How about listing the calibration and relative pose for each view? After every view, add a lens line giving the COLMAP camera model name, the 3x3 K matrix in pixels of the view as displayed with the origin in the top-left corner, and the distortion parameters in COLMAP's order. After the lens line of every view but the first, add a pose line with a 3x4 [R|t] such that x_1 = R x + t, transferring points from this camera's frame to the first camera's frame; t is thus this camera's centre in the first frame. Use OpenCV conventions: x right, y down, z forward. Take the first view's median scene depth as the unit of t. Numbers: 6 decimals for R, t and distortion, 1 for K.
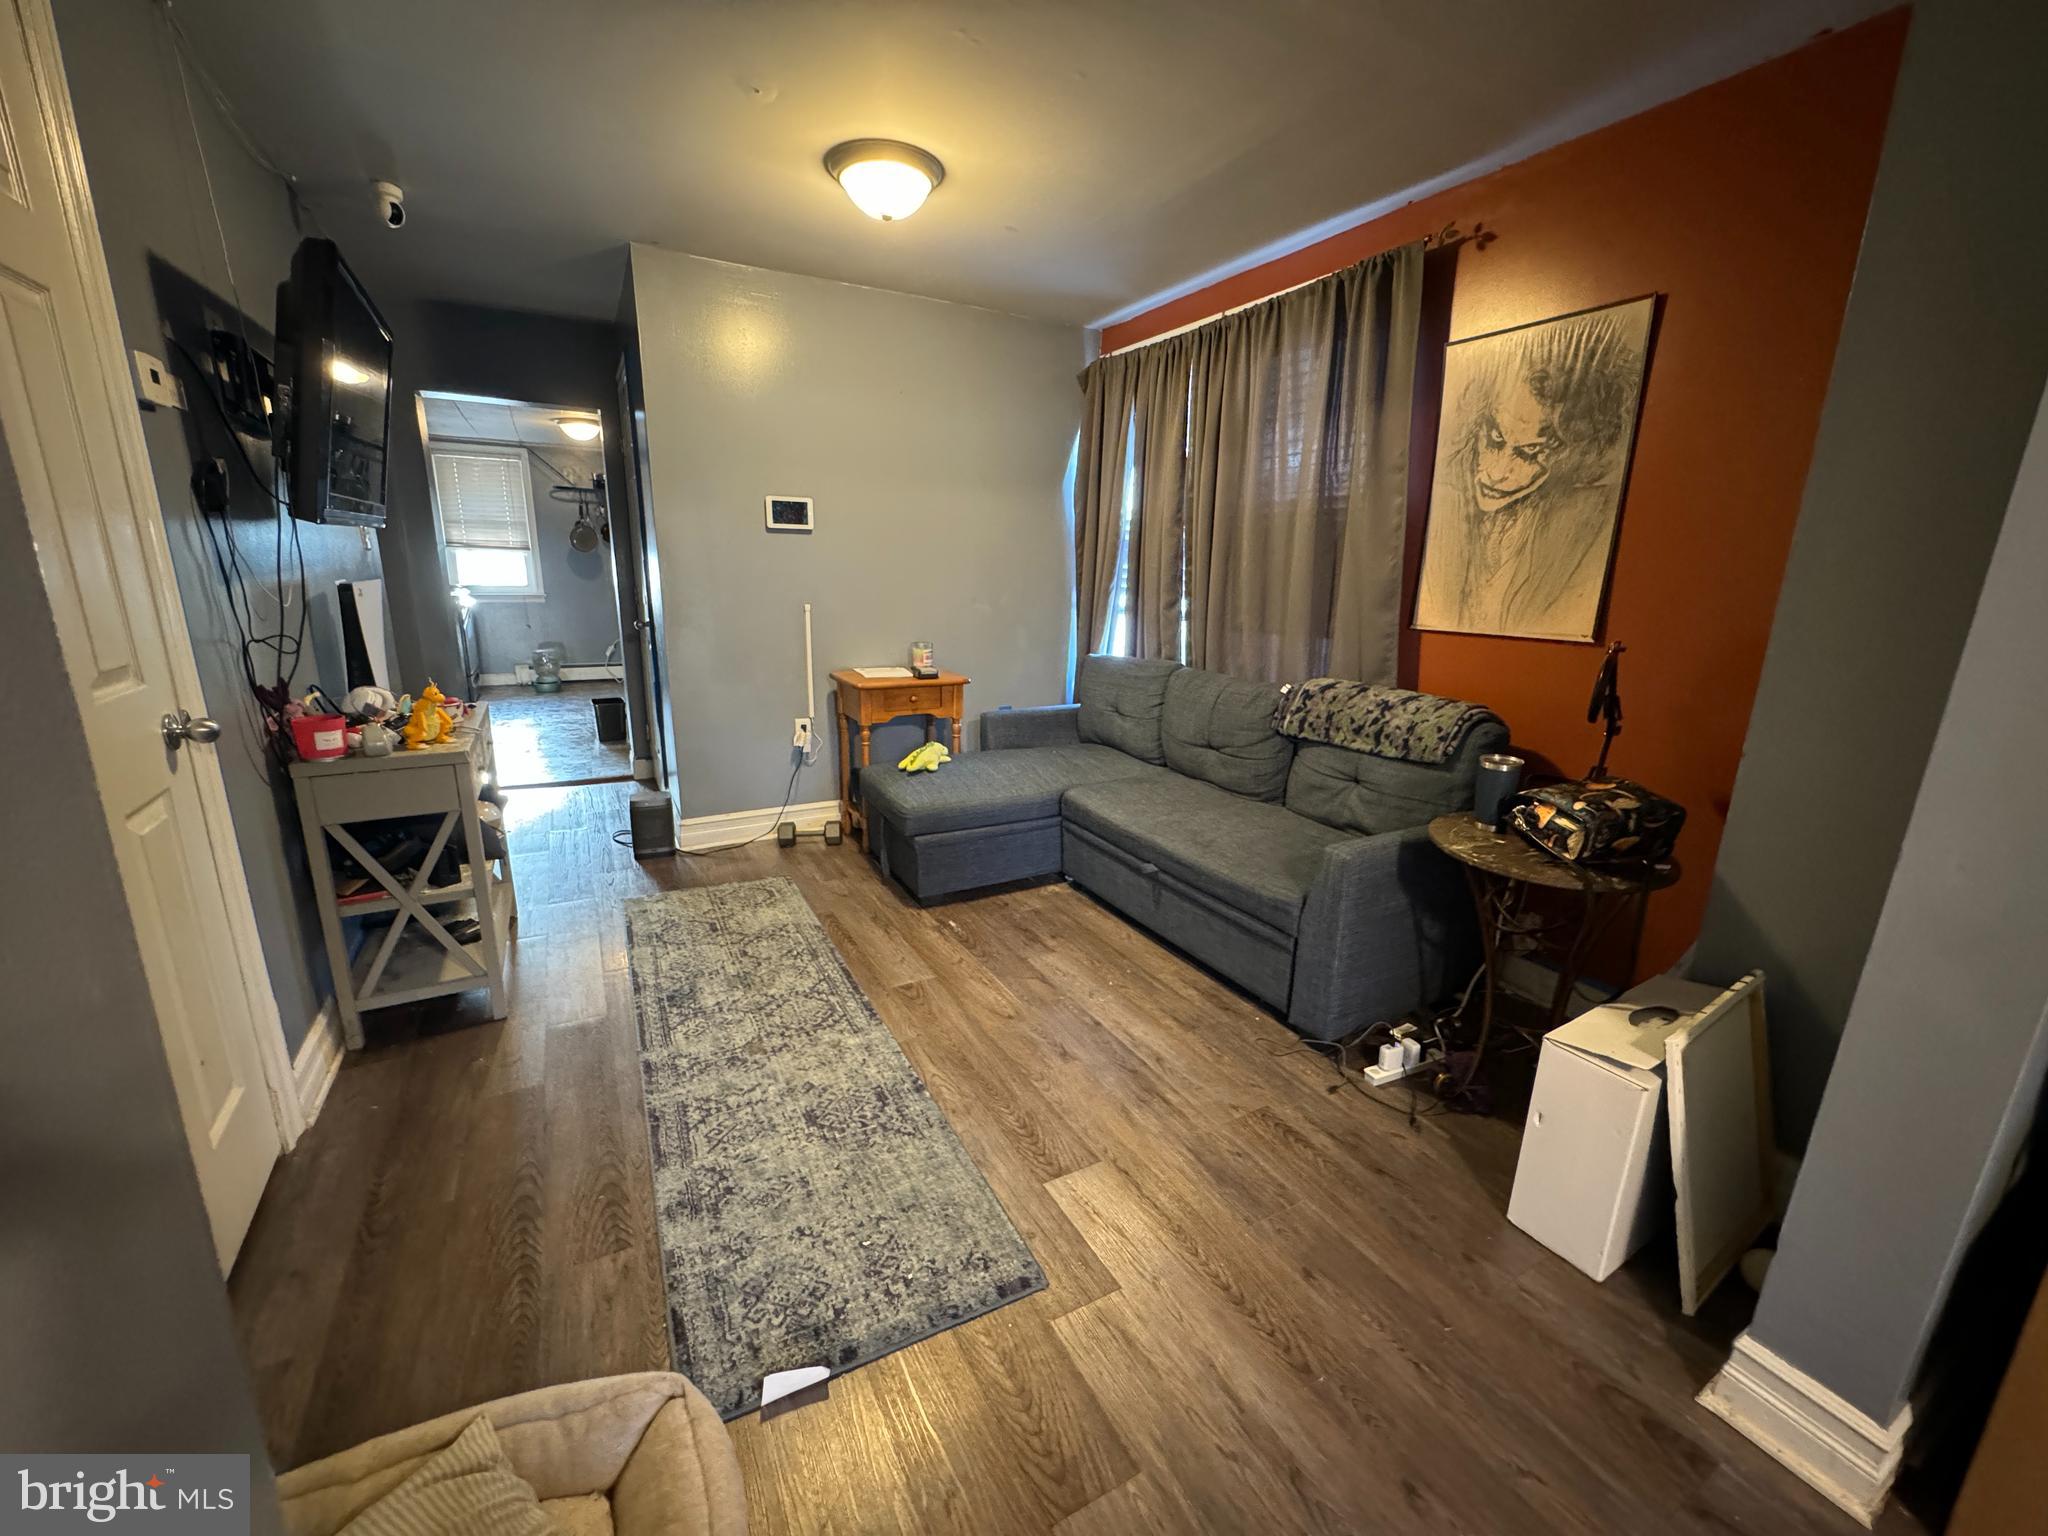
lens RADIAL K [[819.9, 0, 1026.0], [0, 819.9, 771.0], [0, 0, 1]] dist [-0.005819, 0.000689]
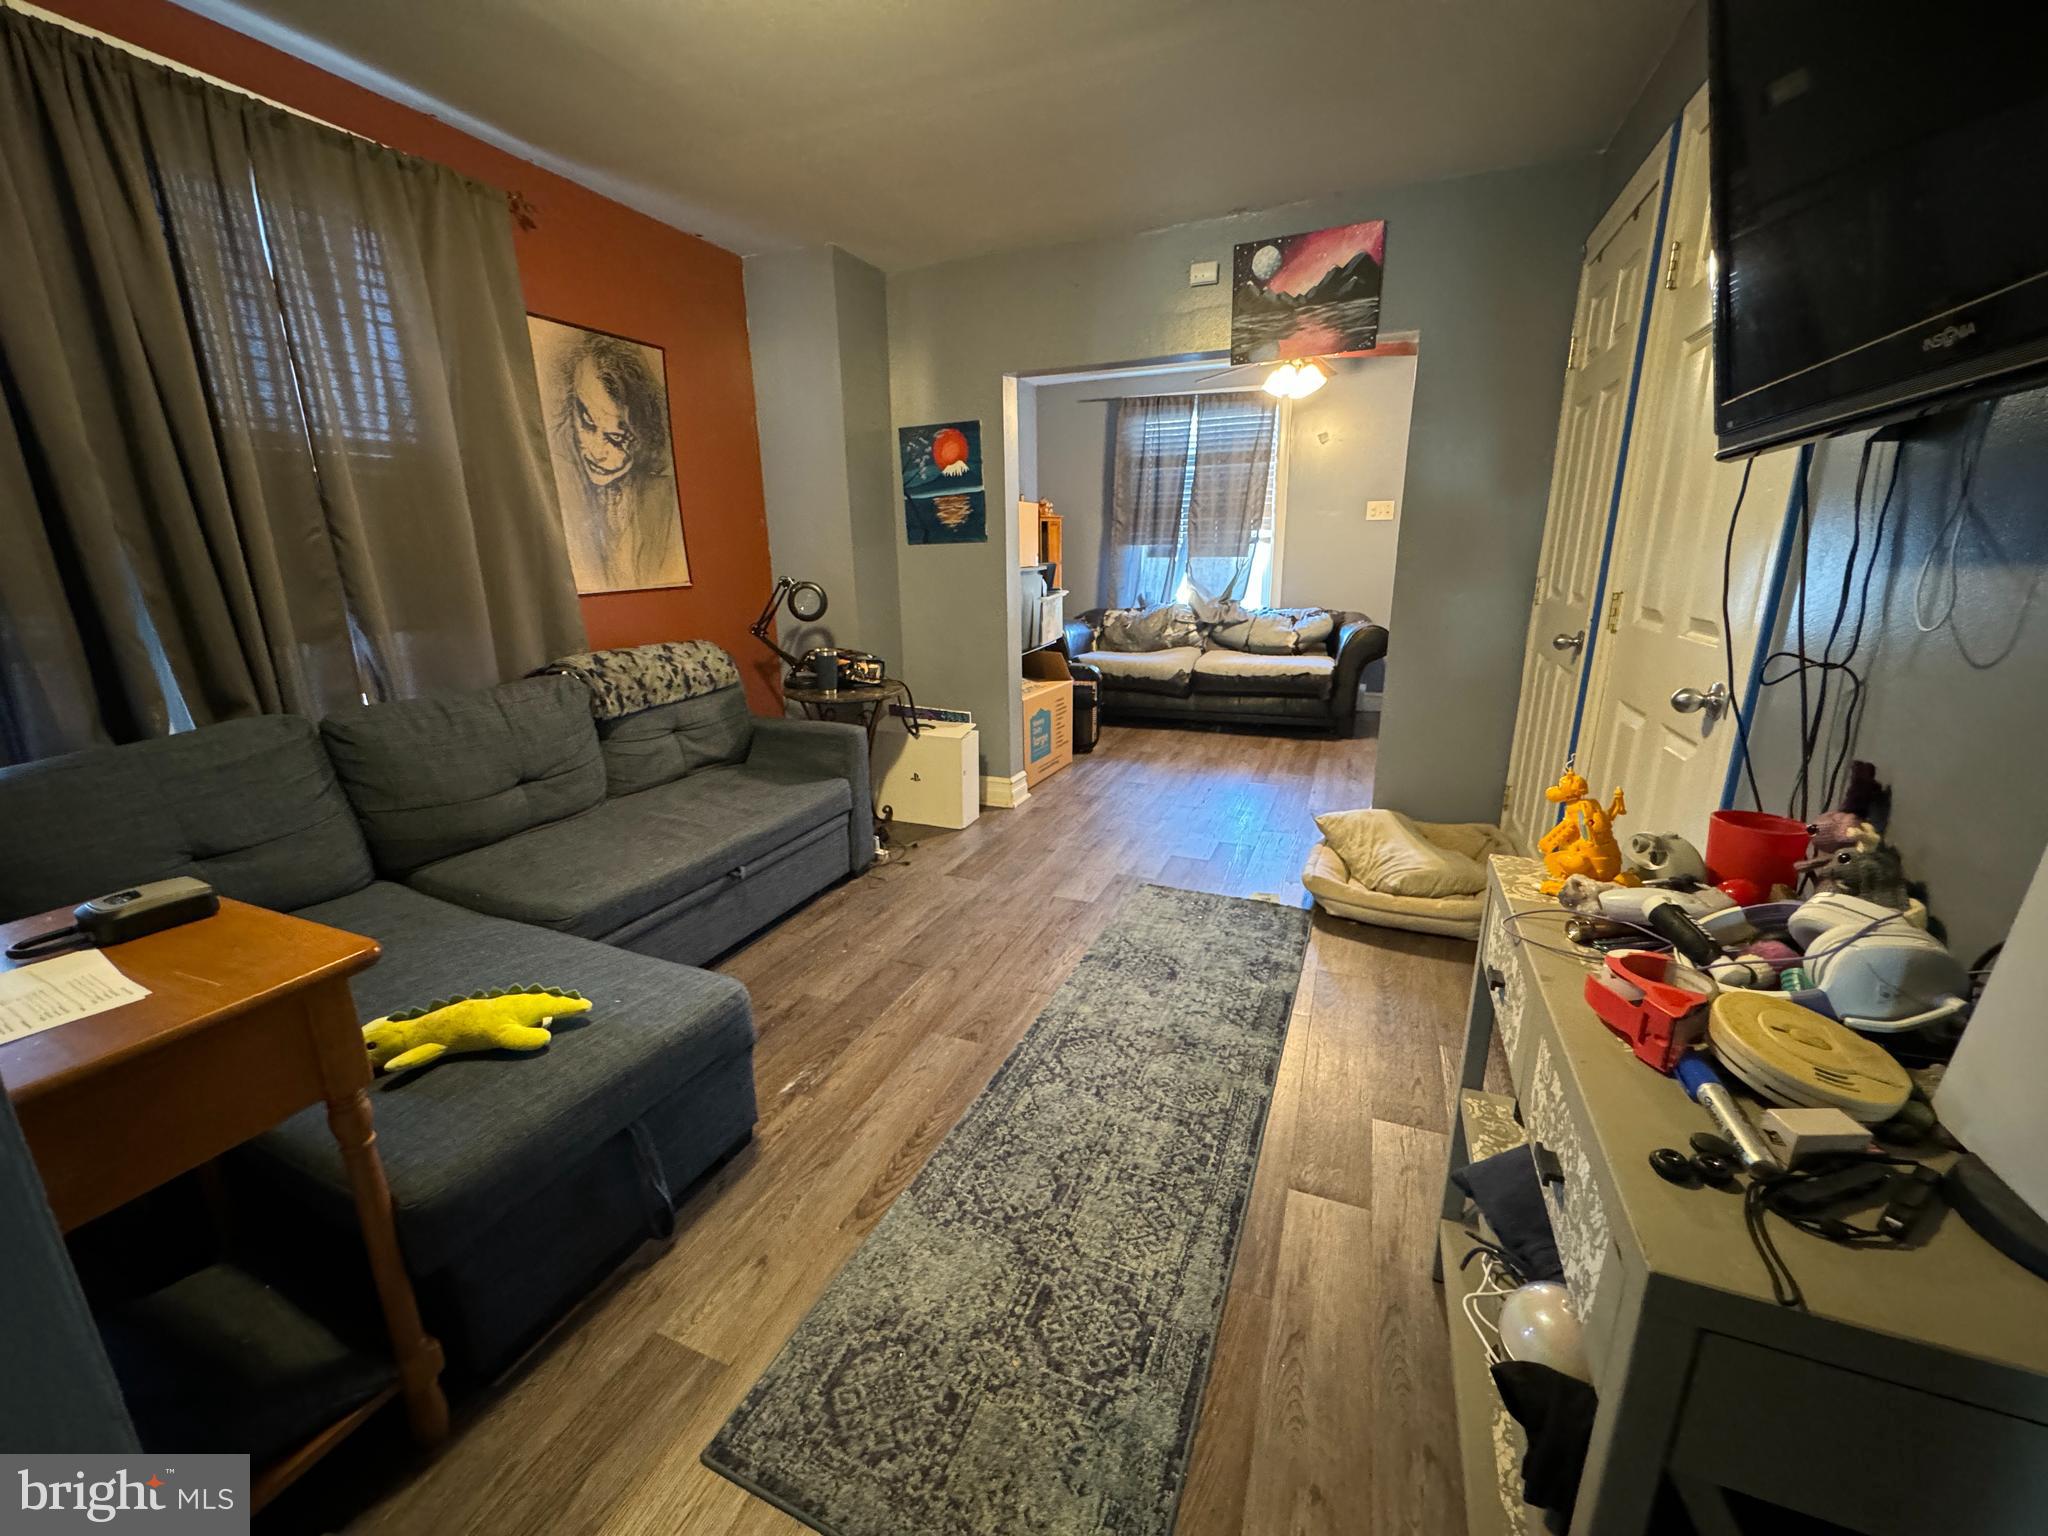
lens RADIAL K [[819.9, 0, 1028.5], [0, 819.9, 769.6], [0, 0, 1]] dist [-0.005819, 0.000689]
pose [[-0.626917, -0.216341, 0.748446, -0.781219], [0.191119, 0.888613, 0.416942, -0.331957], [-0.755280, 0.404430, -0.515740, 1.322579]]
